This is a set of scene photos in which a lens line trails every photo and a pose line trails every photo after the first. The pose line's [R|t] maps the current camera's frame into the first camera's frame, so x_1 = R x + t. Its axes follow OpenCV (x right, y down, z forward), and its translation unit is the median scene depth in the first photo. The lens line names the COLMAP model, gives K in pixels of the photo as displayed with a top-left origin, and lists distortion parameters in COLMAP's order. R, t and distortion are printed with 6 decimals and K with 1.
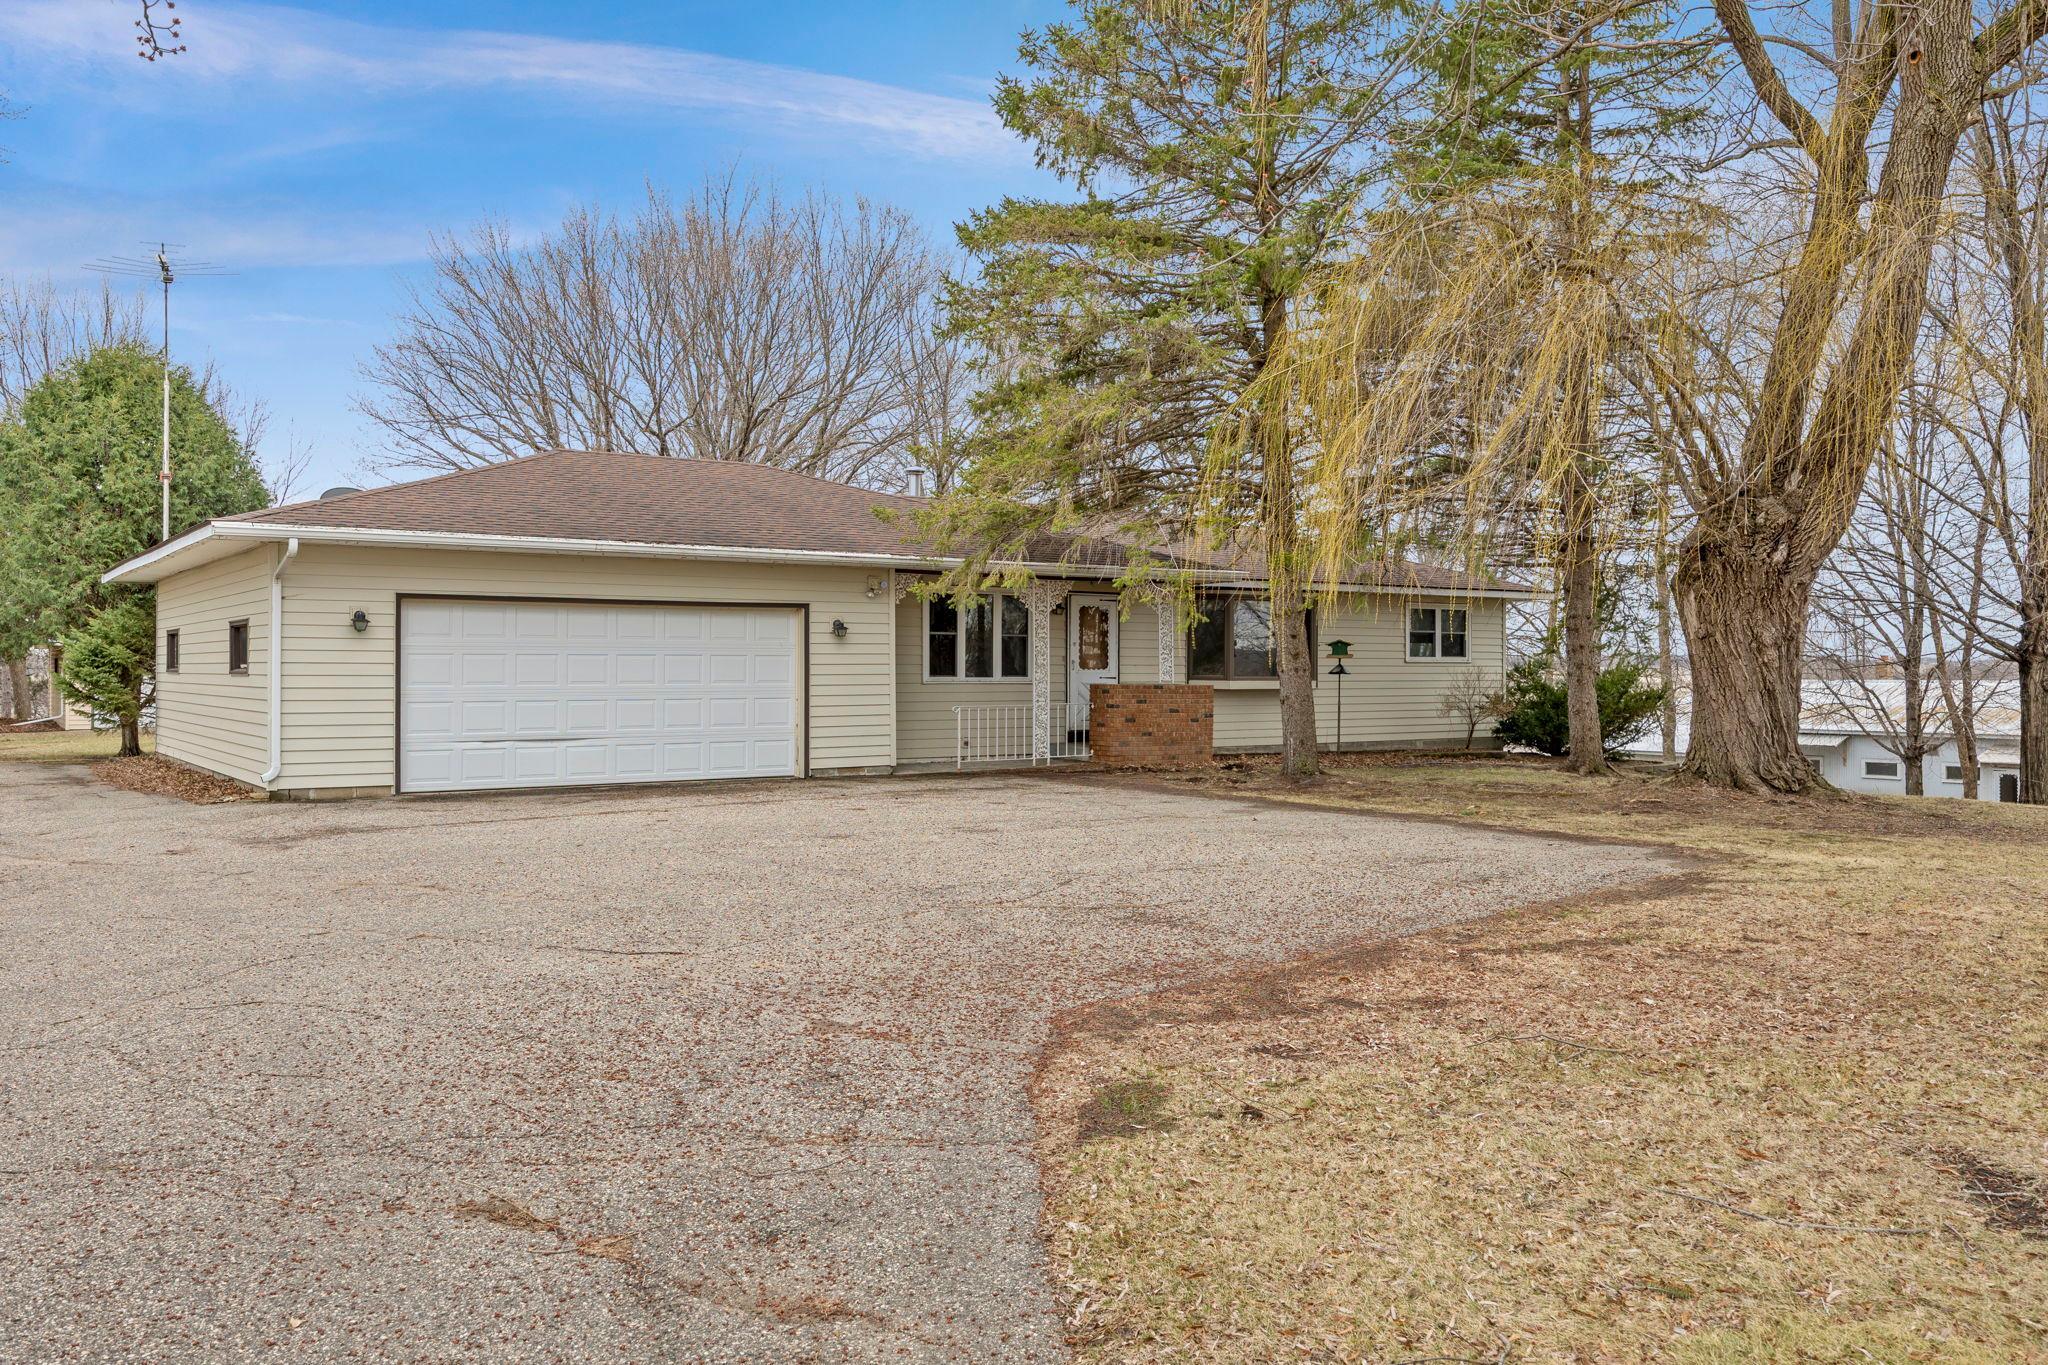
lens RADIAL K [[1309.4, 0, 1024.0], [0, 1309.4, 682.5], [0, 0, 1]] dist [0.001701, 0.000166]
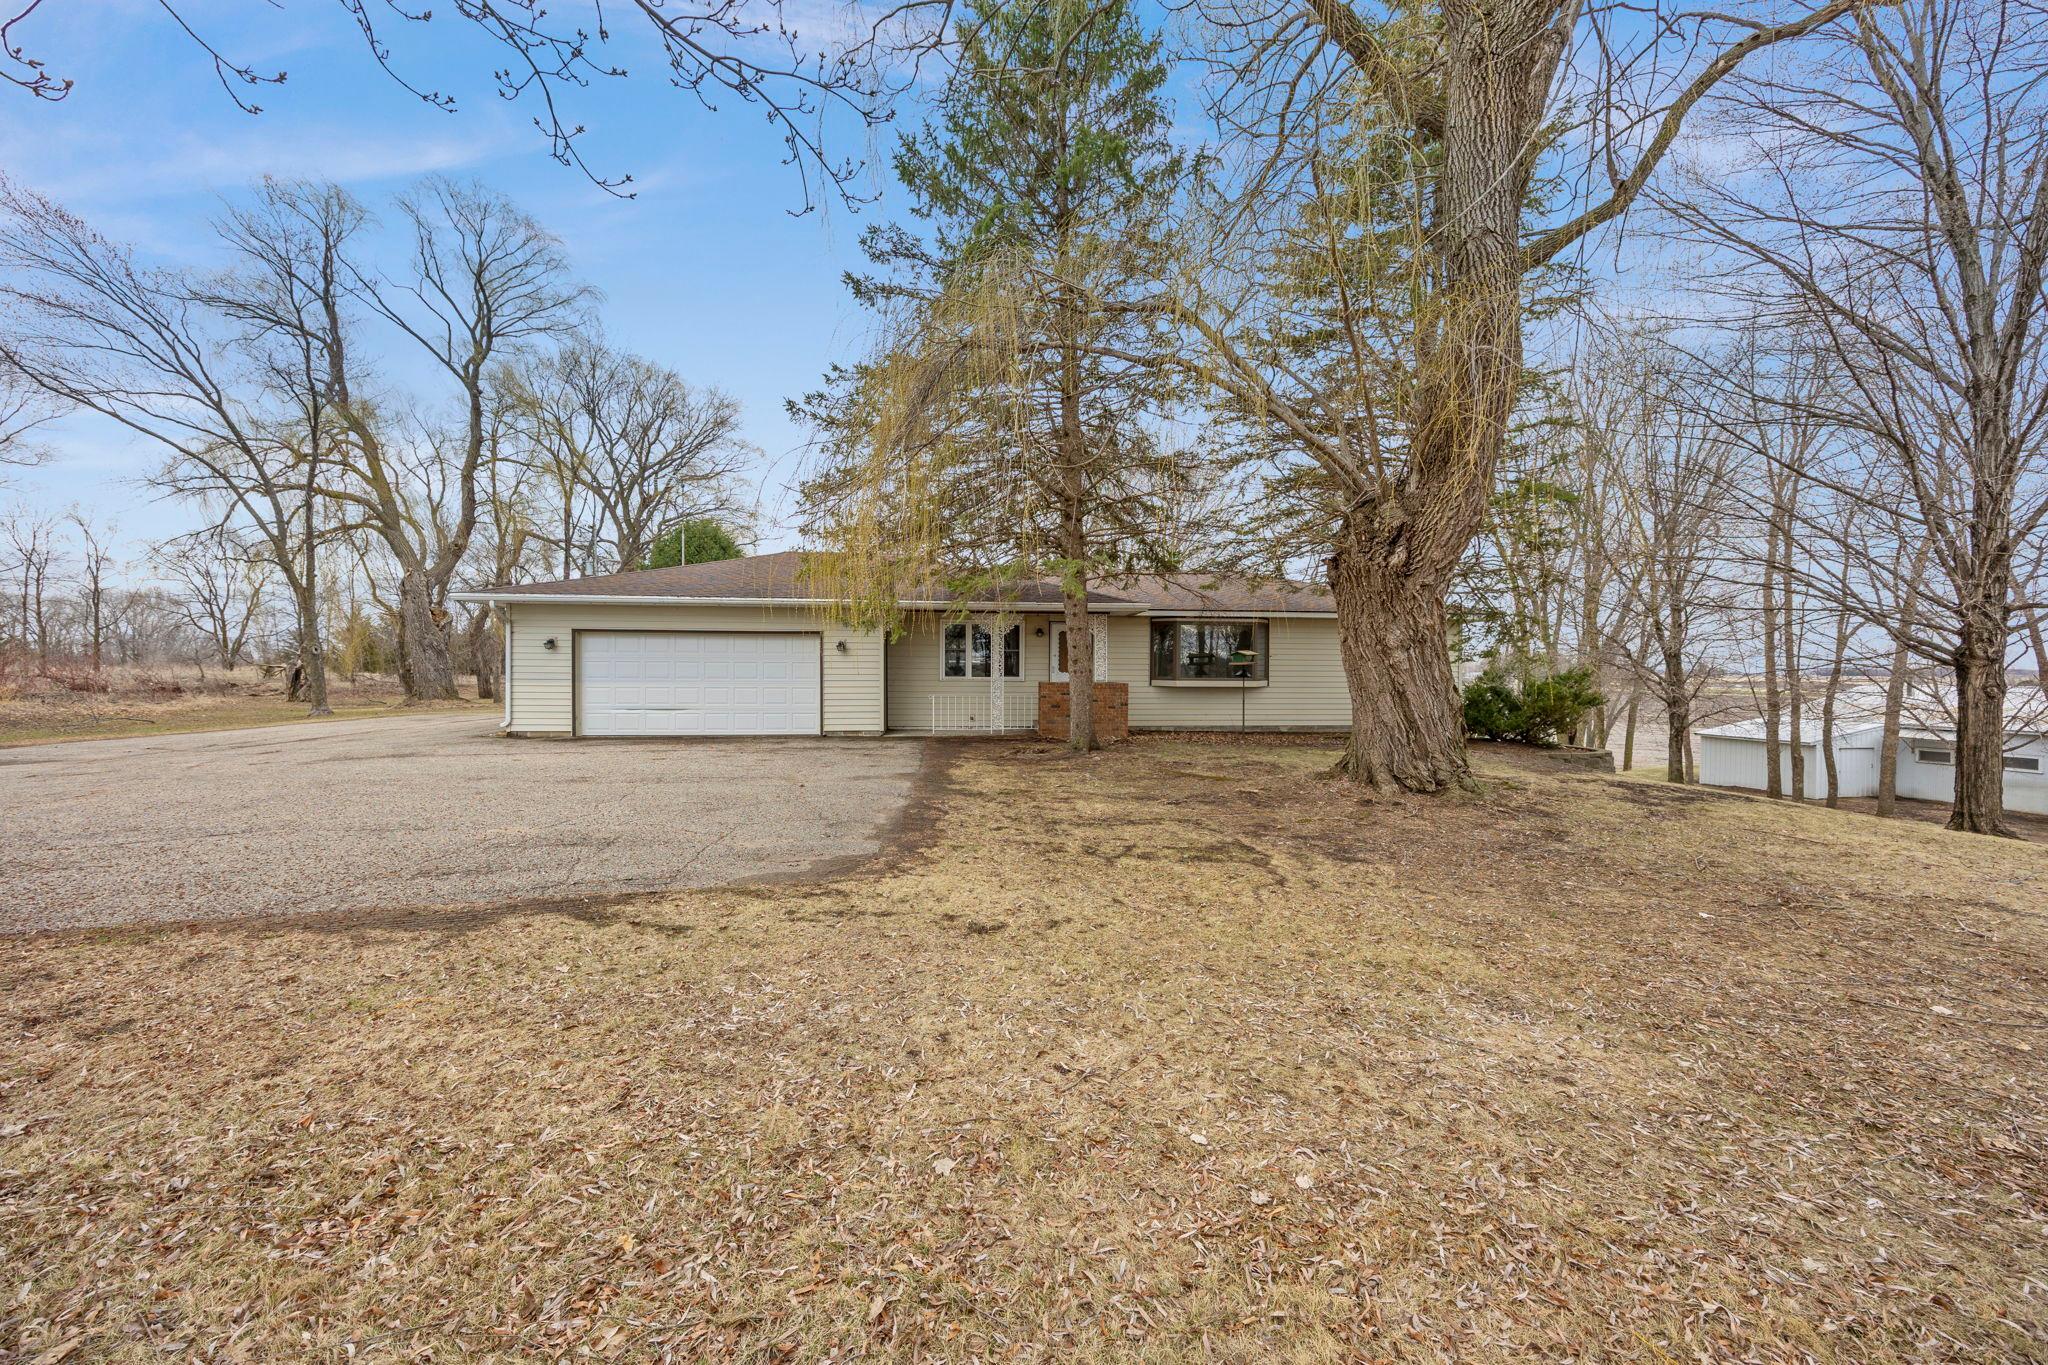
lens RADIAL K [[688.5, 0, 1022.1], [0, 688.5, 688.4], [0, 0, 1]] dist [0.000479, -0.000008]
pose [[0.907754, 0.012143, -0.419327, 0.510565], [-0.007605, 0.999893, 0.012493, -0.001001], [0.419433, -0.008152, 0.907749, 0.375051]]
